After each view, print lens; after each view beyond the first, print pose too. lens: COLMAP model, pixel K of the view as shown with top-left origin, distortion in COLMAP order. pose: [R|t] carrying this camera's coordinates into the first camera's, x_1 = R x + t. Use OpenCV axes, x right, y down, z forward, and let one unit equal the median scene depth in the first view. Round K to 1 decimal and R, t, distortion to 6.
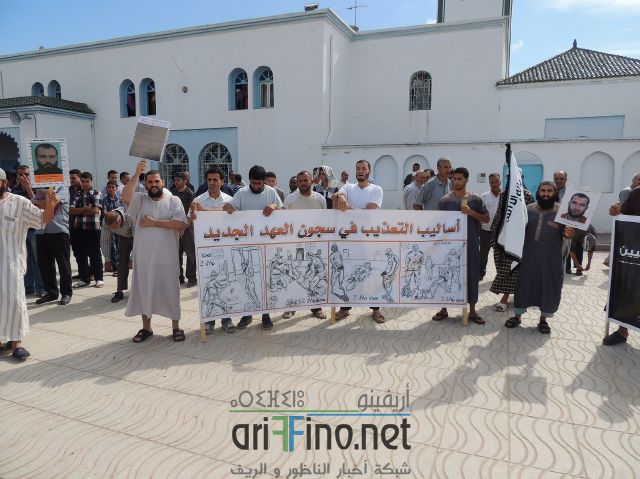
lens RADIAL K [[446.0, 0, 321.8], [0, 446.0, 230.7], [0, 0, 1]] dist [-0.002540, 0.002138]
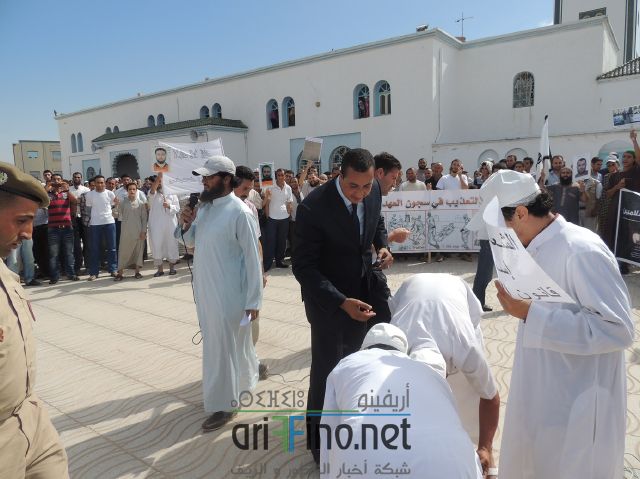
lens RADIAL K [[446.0, 0, 321.8], [0, 446.0, 230.7], [0, 0, 1]] dist [-0.002540, 0.002138]
pose [[0.965279, -0.006776, -0.261132, 0.024191], [0.008641, 0.999945, 0.005992, 0.027525], [0.261077, -0.008040, 0.965285, -0.210950]]
